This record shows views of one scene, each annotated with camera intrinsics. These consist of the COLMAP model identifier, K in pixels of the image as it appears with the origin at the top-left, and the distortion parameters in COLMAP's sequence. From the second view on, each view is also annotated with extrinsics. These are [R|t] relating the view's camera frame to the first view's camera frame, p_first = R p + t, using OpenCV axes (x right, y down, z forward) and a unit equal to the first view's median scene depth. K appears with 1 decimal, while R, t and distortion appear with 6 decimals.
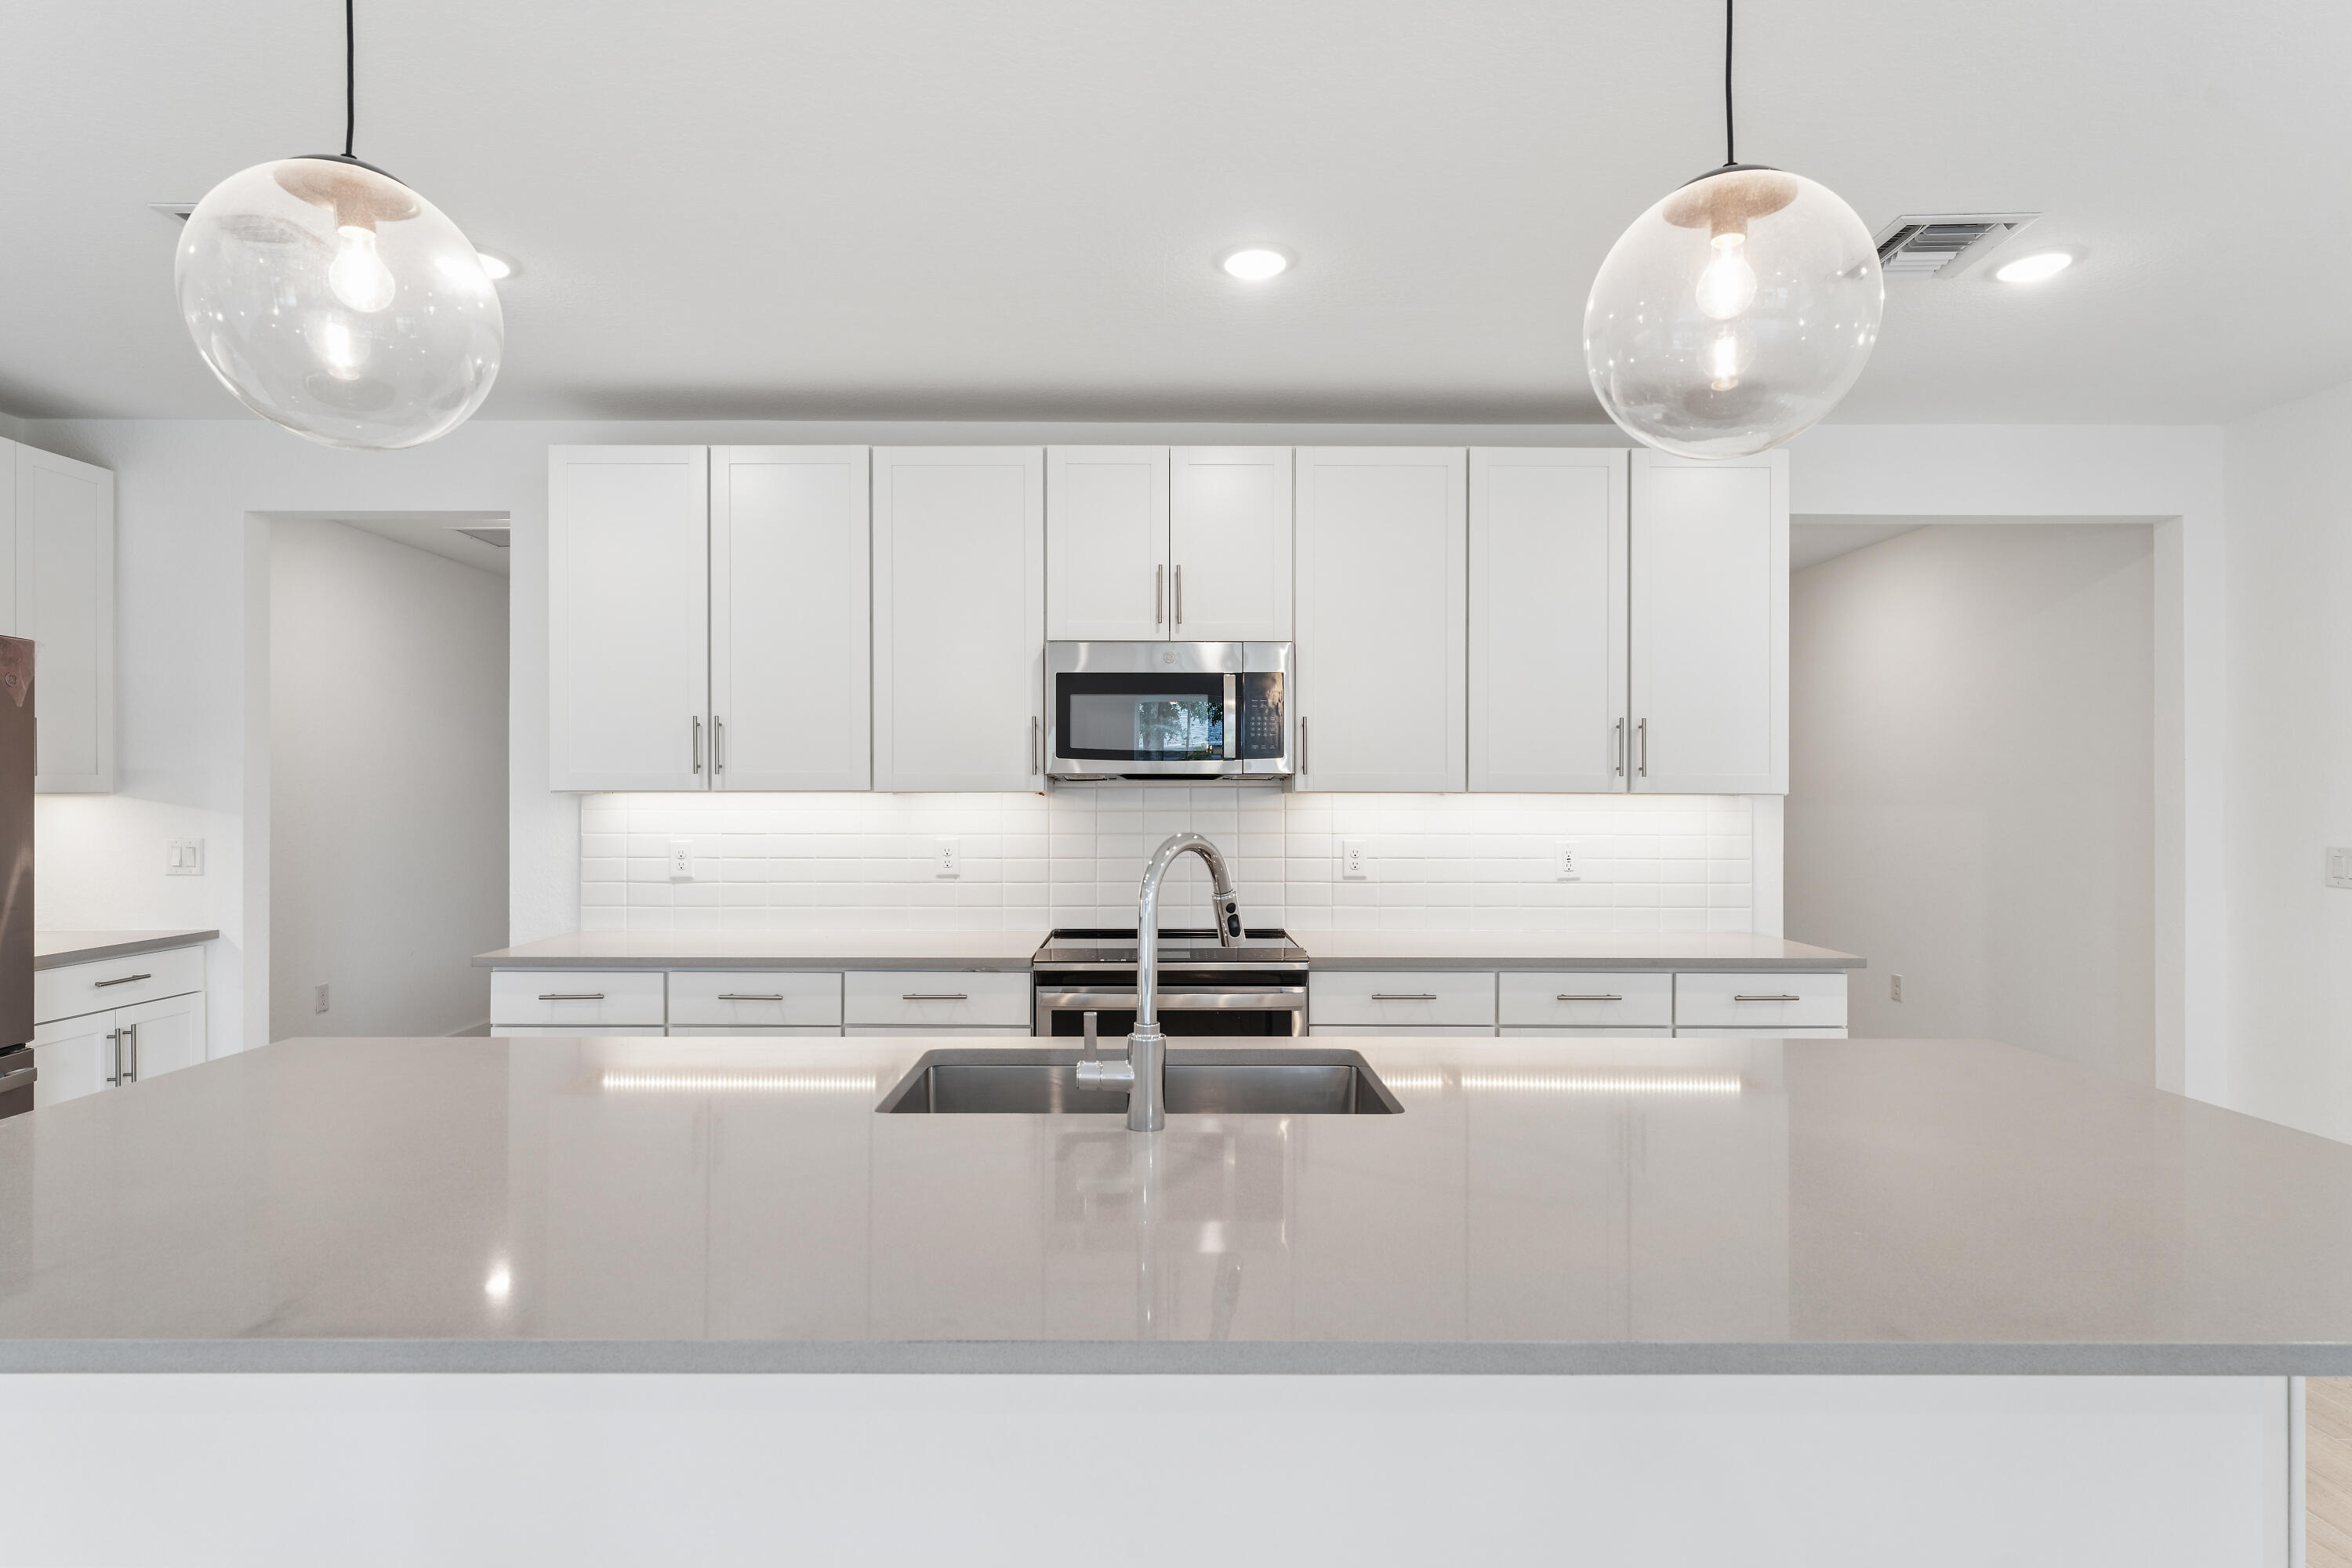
lens RADIAL K [[1227.7, 0, 1139.1], [0, 1227.7, 776.2], [0, 0, 1]] dist [0.004492, -0.000023]
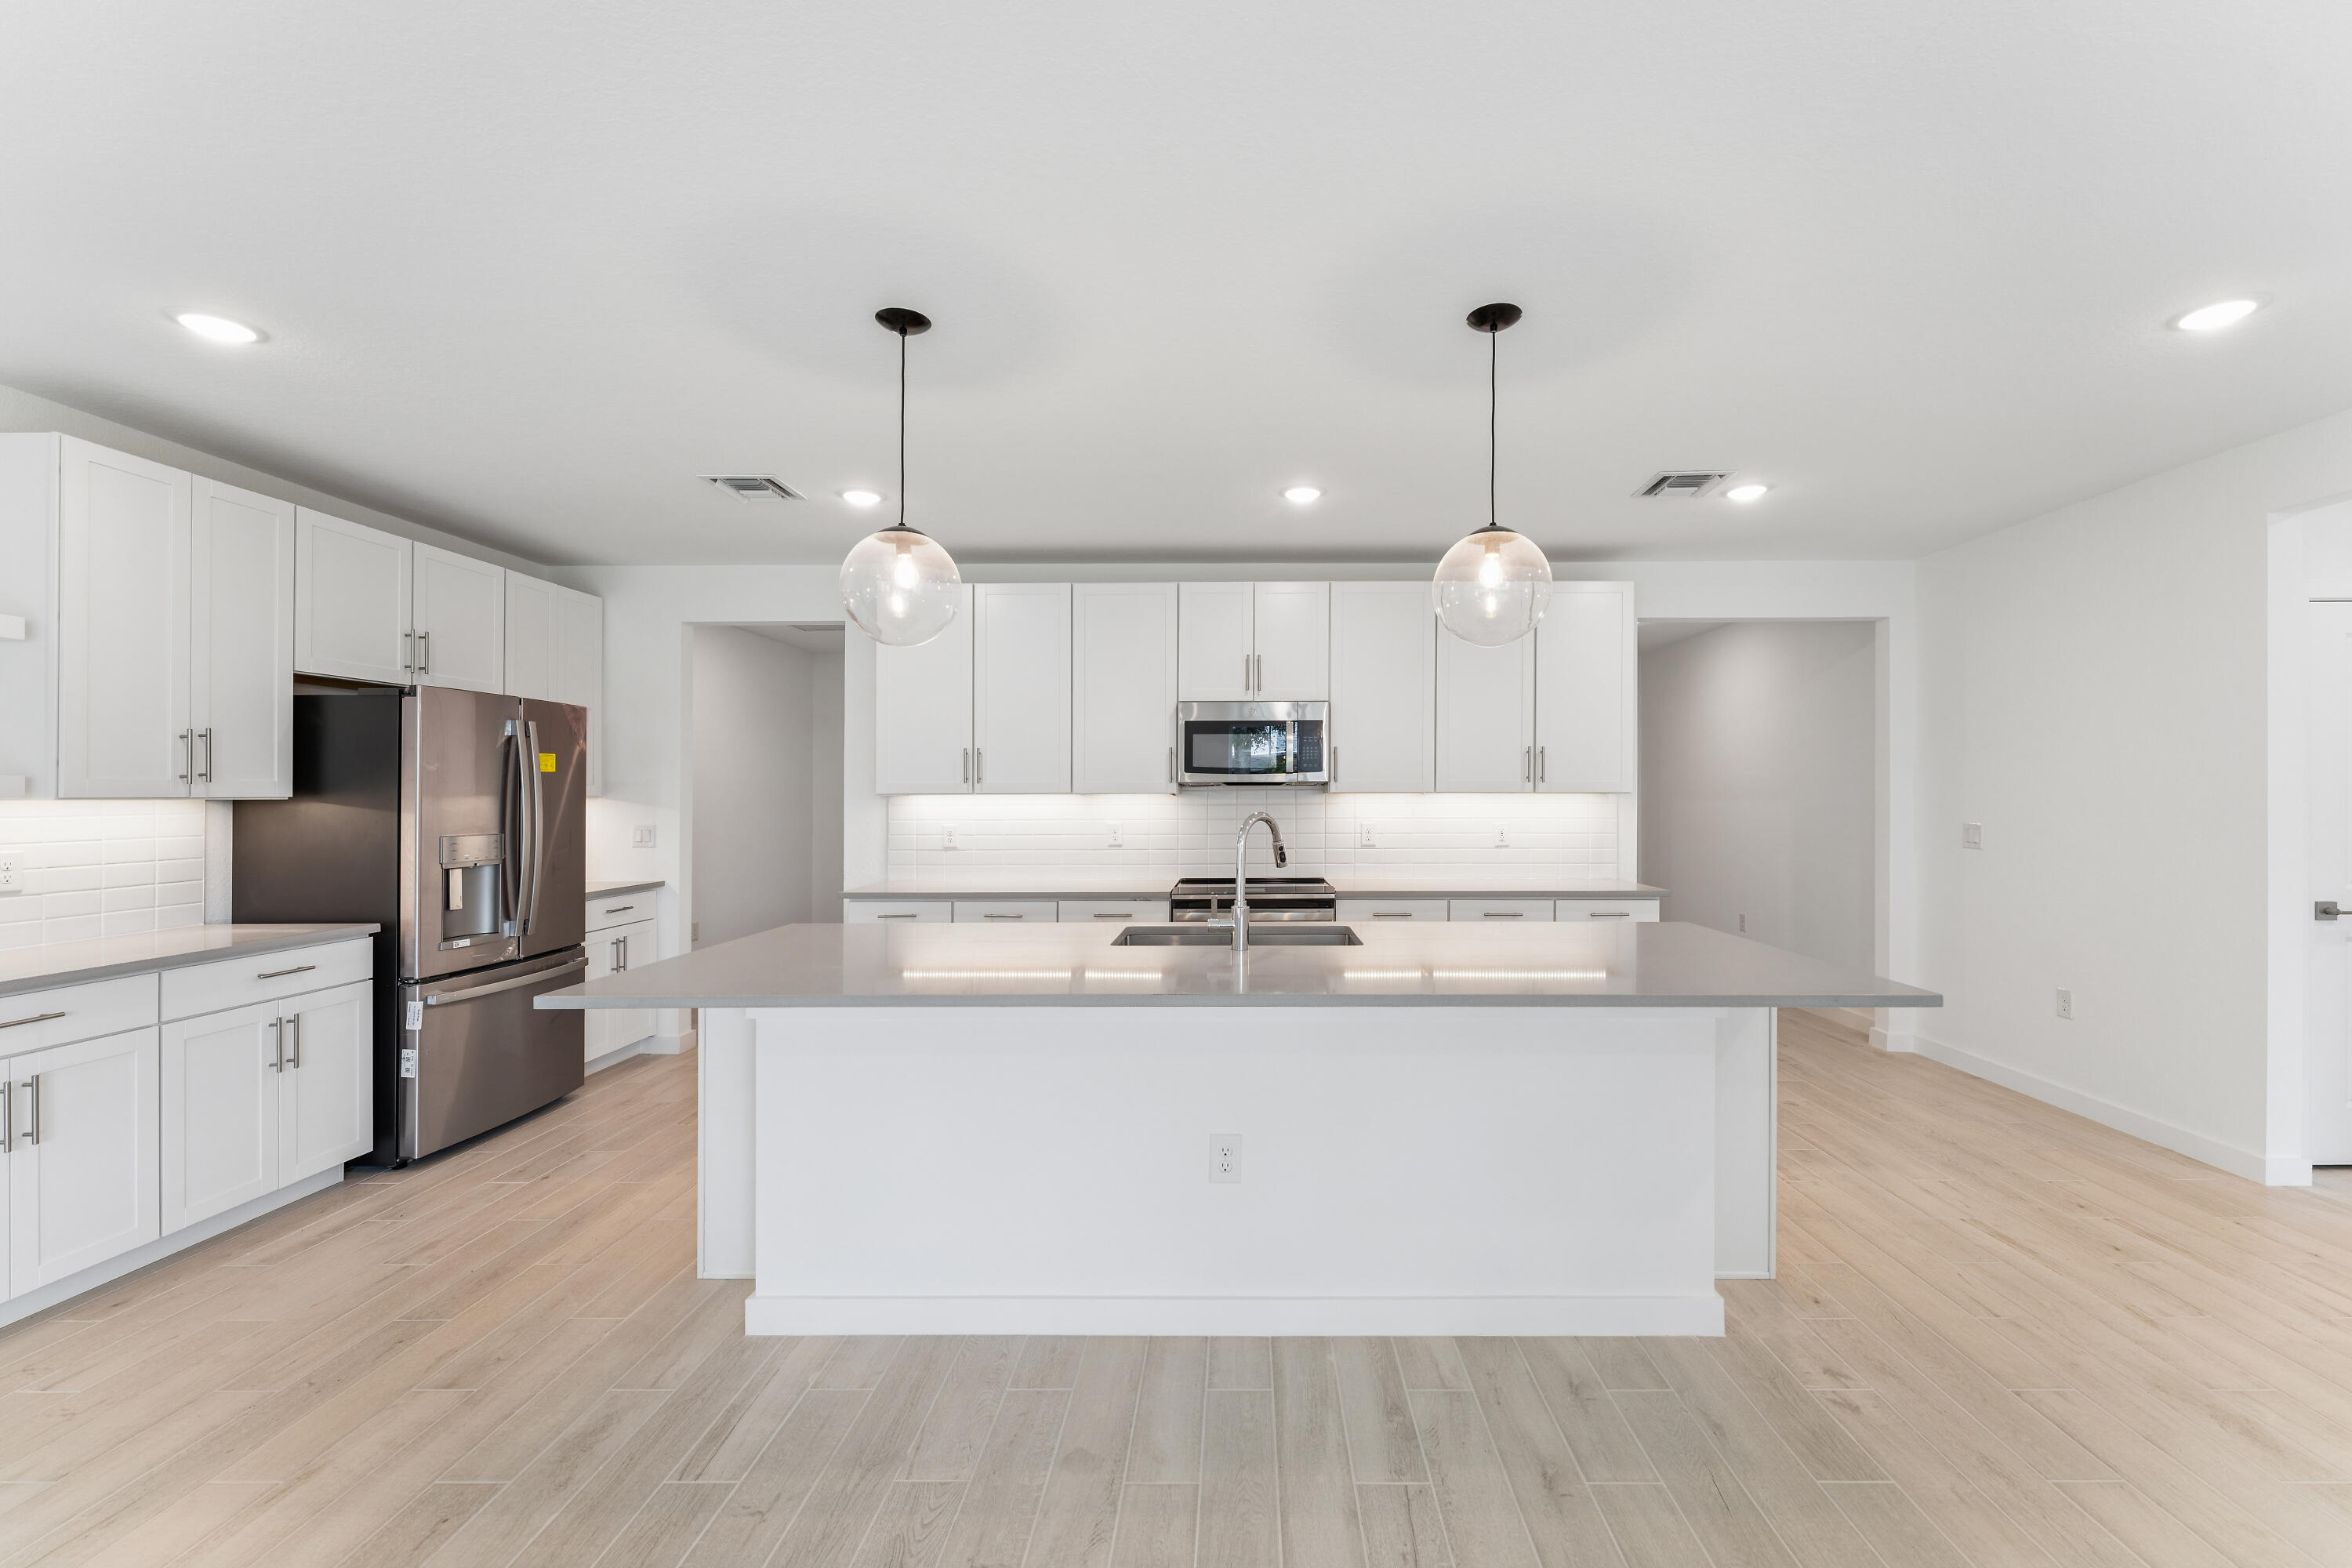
lens RADIAL K [[979.0, 0, 1231.0], [0, 979.0, 784.9], [0, 0, 1]] dist [0.014804, -0.003377]
pose [[0.999994, -0.003189, -0.001022, -0.004124], [0.003193, 0.999984, 0.004727, -0.004402], [0.001007, -0.004730, 0.999988, -0.307180]]
